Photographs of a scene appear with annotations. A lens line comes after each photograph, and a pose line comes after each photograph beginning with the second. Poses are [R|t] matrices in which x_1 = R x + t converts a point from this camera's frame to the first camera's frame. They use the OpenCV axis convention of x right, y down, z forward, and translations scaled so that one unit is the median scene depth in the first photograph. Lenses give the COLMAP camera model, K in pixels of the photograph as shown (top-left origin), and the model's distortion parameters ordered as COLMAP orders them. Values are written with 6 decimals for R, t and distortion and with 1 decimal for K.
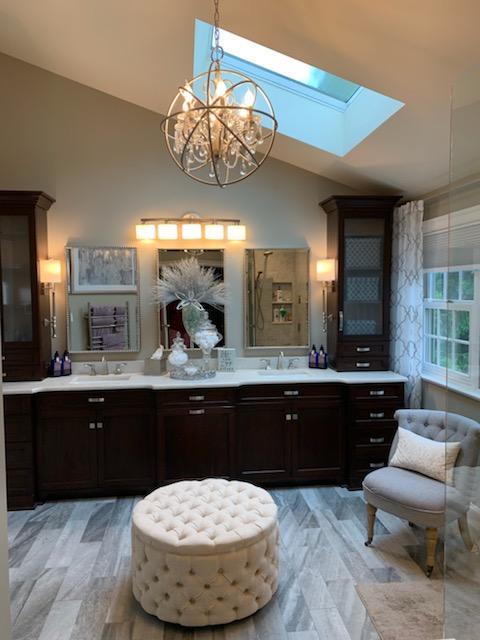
lens RADIAL K [[488.0, 0, 240.0], [0, 488.0, 320.0], [0, 0, 1]] dist [0.038177, -0.005012]
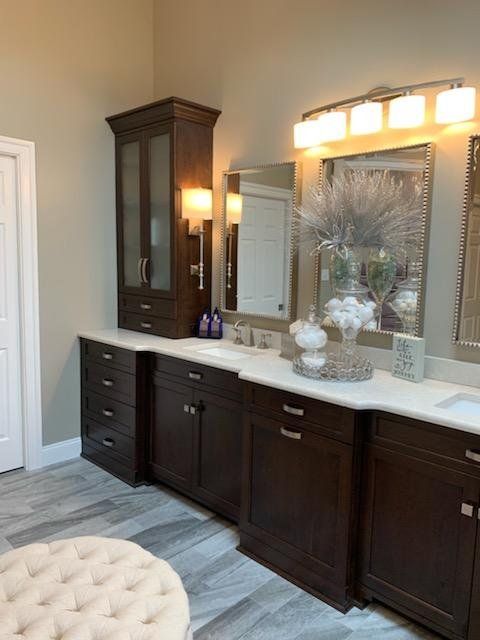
lens RADIAL K [[488.0, 0, 240.0], [0, 488.0, 320.0], [0, 0, 1]] dist [0.038177, -0.005012]
pose [[0.648596, 0.120258, -0.751572, 0.273778], [-0.083837, 0.992719, 0.086494, 0.012507], [0.756501, 0.006910, 0.653956, 0.548839]]
